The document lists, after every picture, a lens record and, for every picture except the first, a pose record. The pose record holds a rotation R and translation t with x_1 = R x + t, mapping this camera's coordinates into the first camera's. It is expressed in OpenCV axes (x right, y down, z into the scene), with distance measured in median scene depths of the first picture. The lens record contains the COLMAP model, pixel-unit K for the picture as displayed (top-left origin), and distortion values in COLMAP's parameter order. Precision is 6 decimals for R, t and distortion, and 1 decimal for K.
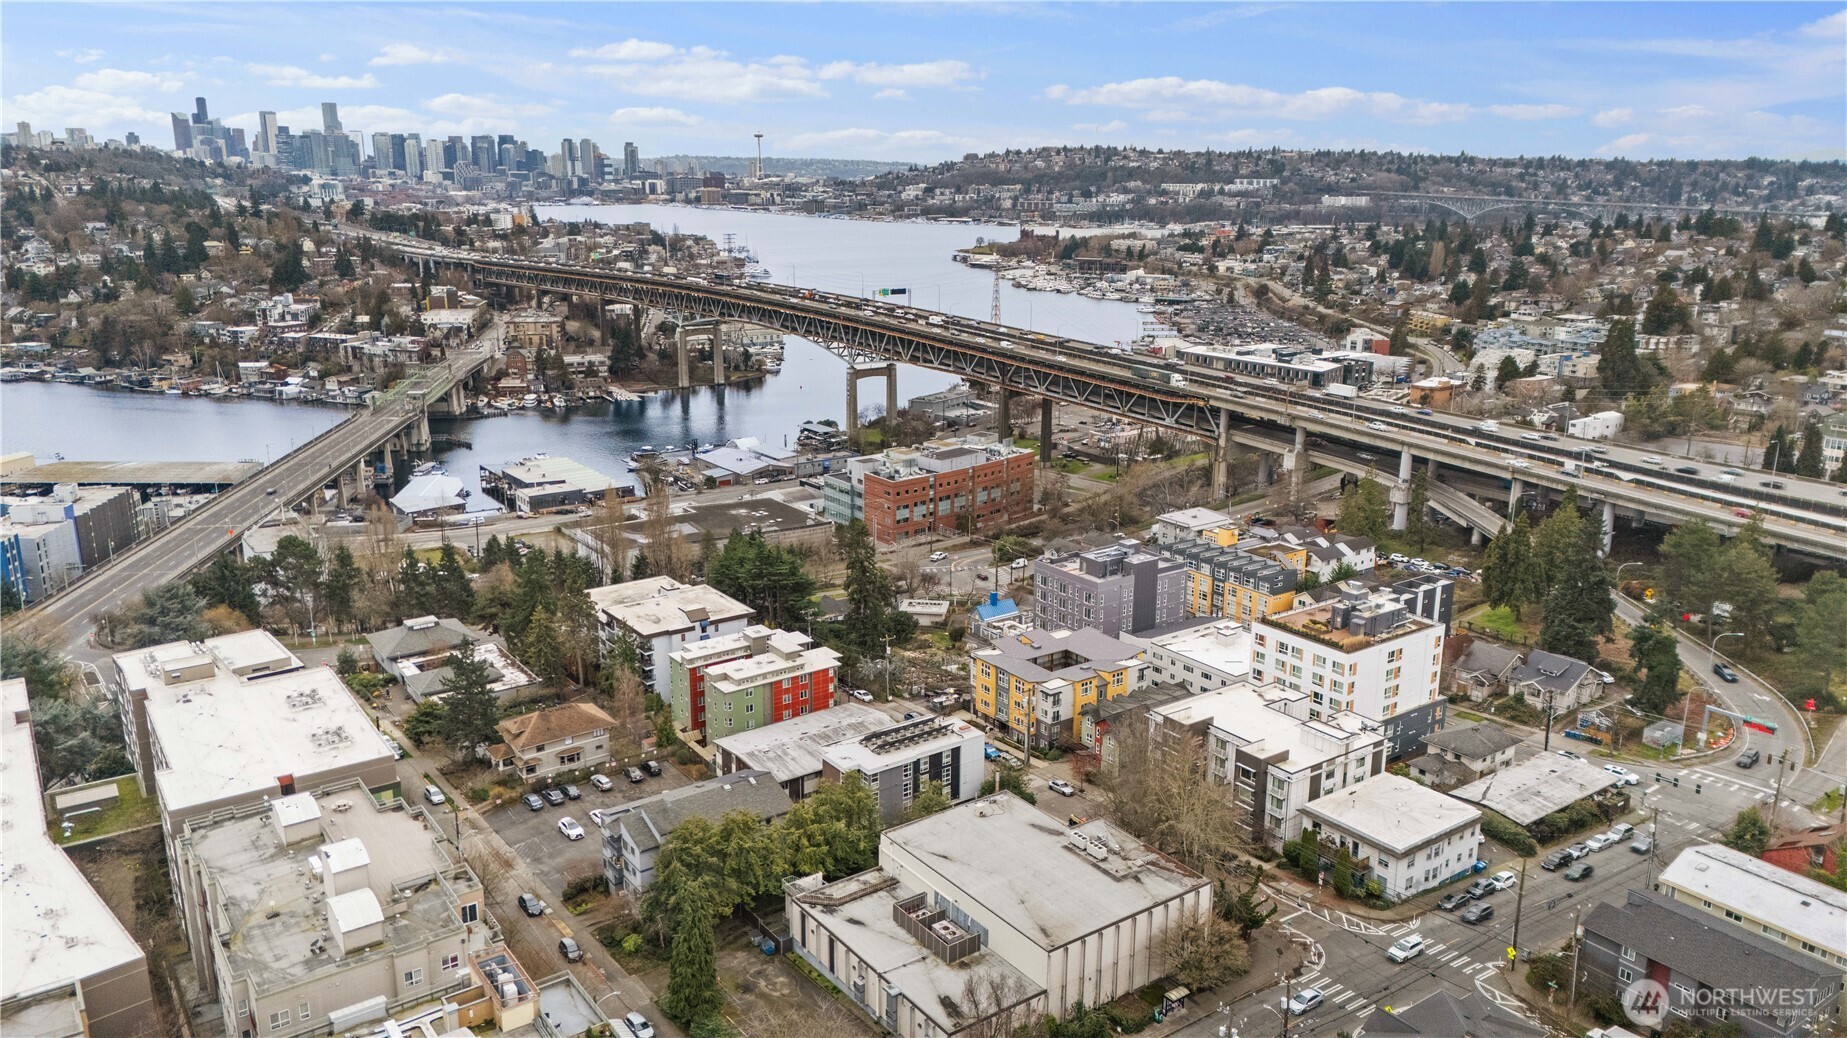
lens RADIAL K [[1339.3, 0, 924.6], [0, 1339.3, 528.6], [0, 0, 1]] dist [0.126172, -0.189412]
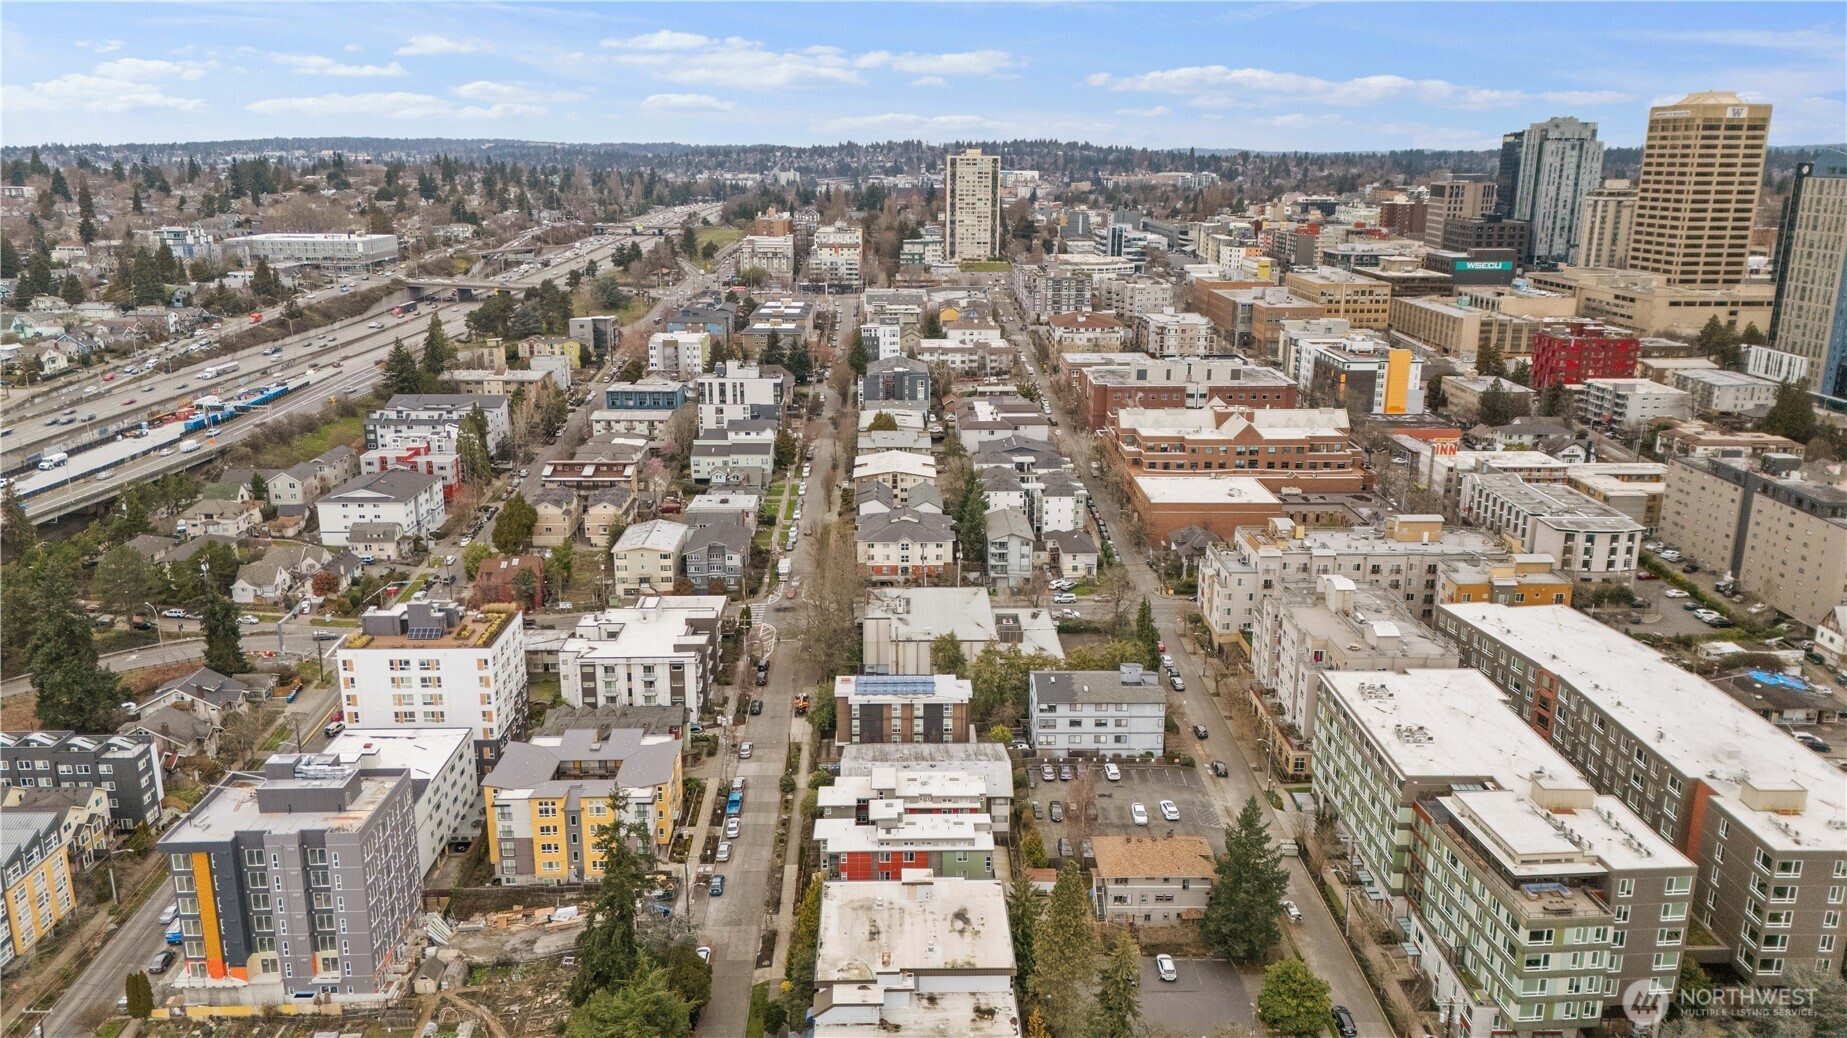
lens RADIAL K [[1348.0, 0, 926.2], [0, 1348.0, 520.9], [0, 0, 1]] dist [0.081645, -0.075986]
pose [[-0.827516, -0.154843, 0.539668, -0.205313], [0.141970, 0.872268, 0.467968, -0.163354], [-0.543196, 0.463867, -0.699832, 0.554449]]
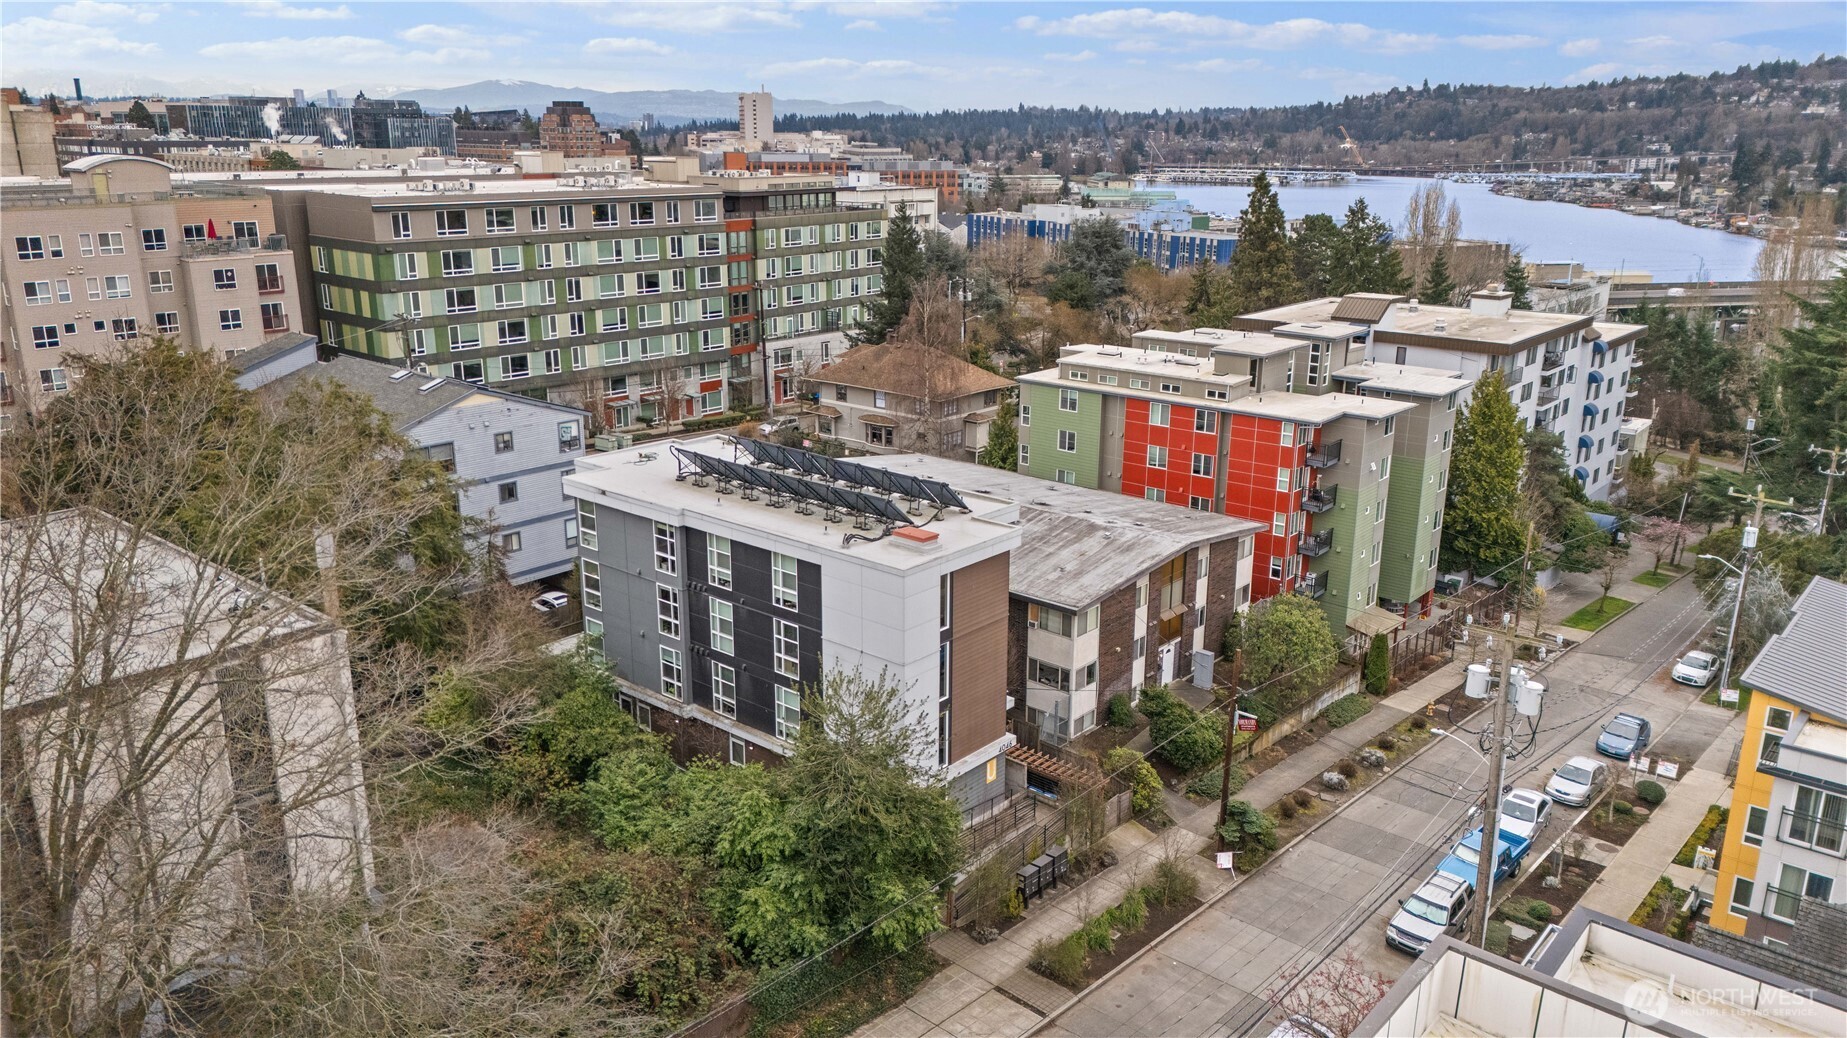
lens RADIAL K [[1344.6, 0, 926.2], [0, 1344.6, 519.9], [0, 0, 1]] dist [0.101646, -0.117721]
pose [[0.236723, 0.271633, -0.932833, 0.089527], [-0.261916, 0.942419, 0.207958, 0.029219], [0.935608, 0.195095, 0.294237, 0.299450]]
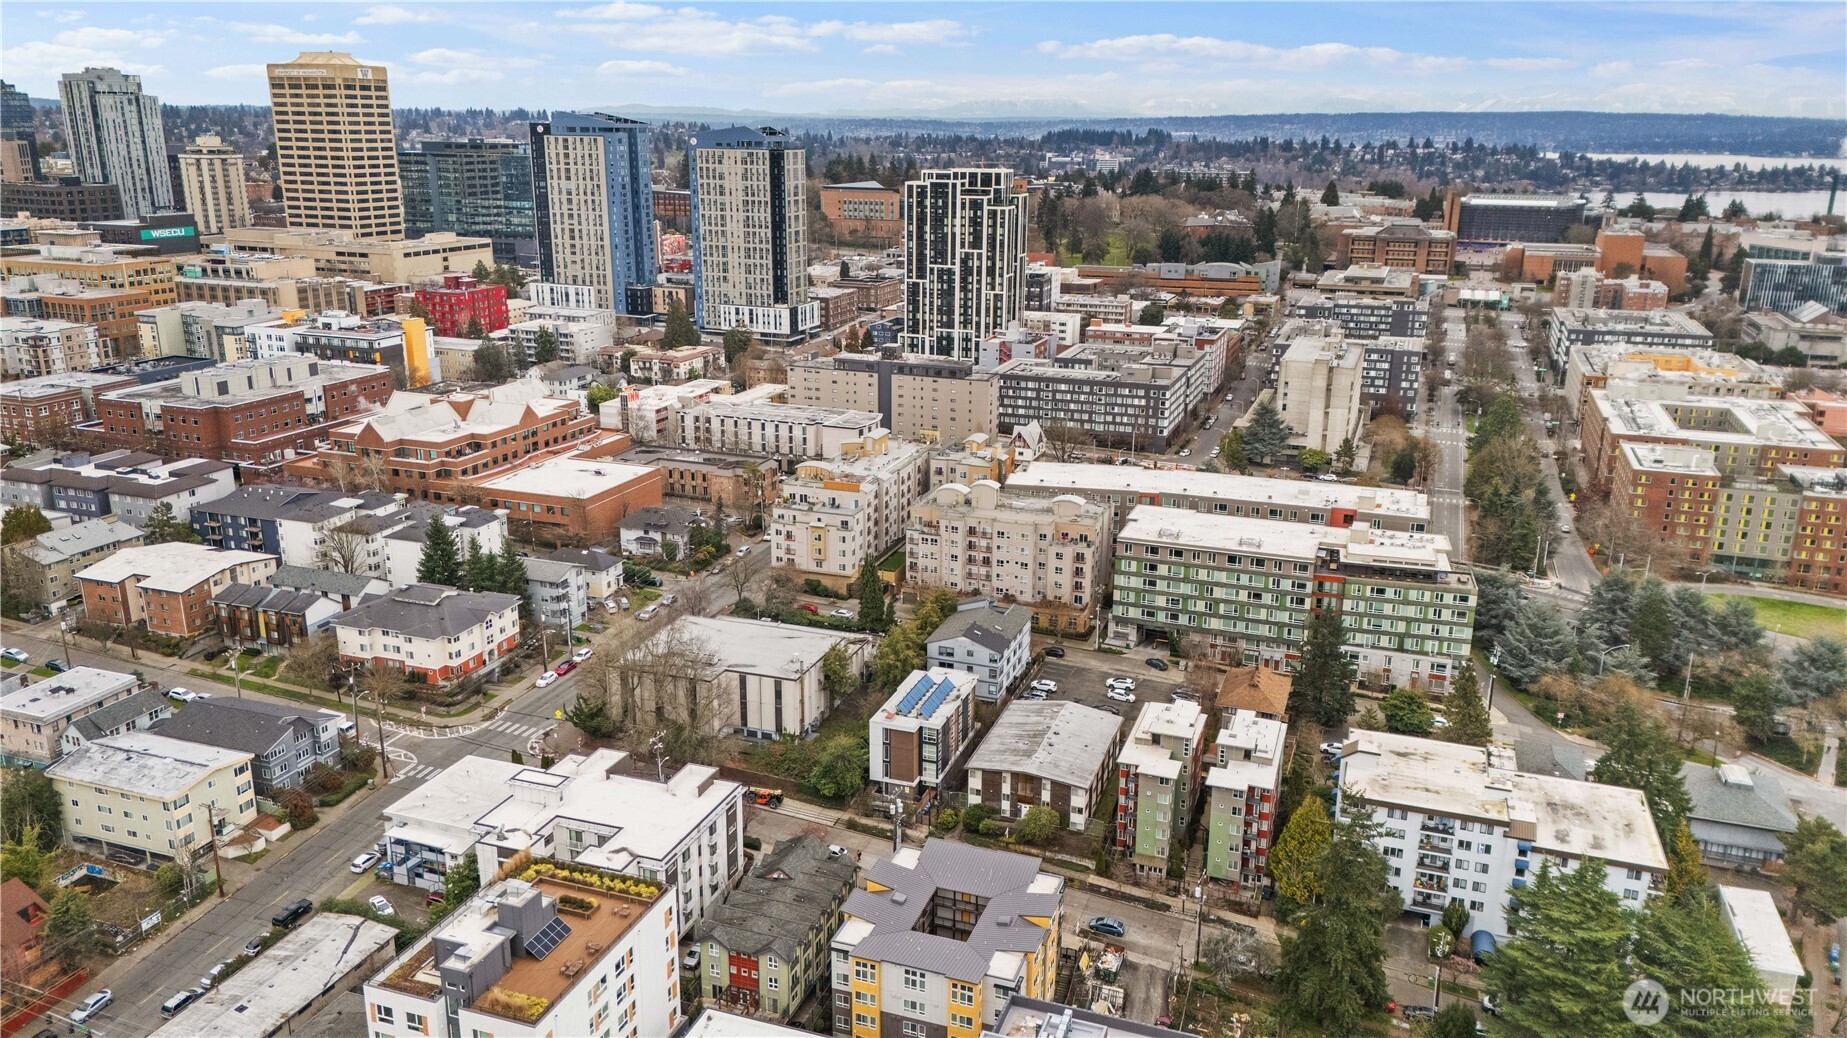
lens RADIAL K [[1339.3, 0, 924.6], [0, 1339.3, 528.6], [0, 0, 1]] dist [0.126172, -0.189412]
pose [[-0.821081, 0.155273, -0.549288, 0.177820], [-0.162791, 0.858630, 0.486060, -0.154313], [0.547106, 0.488514, -0.679727, 0.531581]]
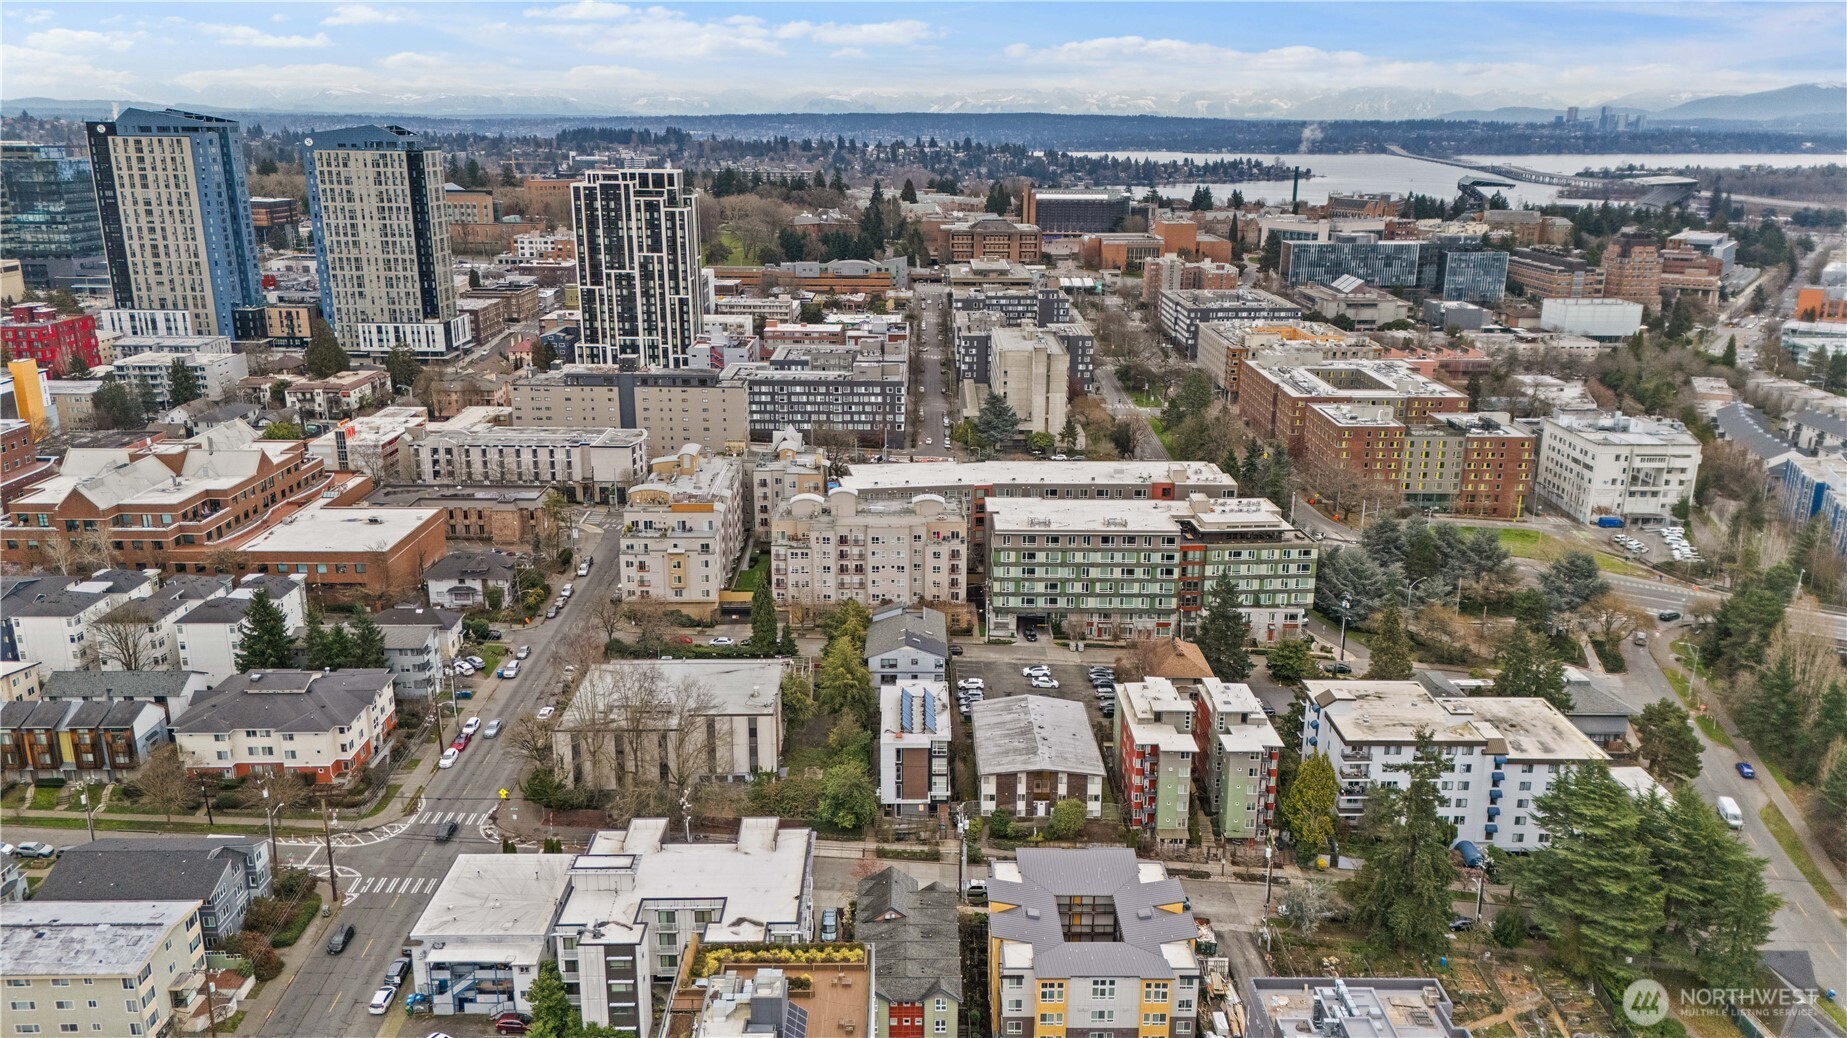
lens RADIAL K [[1344.6, 0, 926.2], [0, 1344.6, 519.9], [0, 0, 1]] dist [0.101646, -0.117721]
pose [[-0.570586, 0.225212, -0.789754, 0.249554], [-0.226009, 0.881466, 0.414653, -0.132917], [0.789526, 0.415087, -0.452052, 0.453919]]
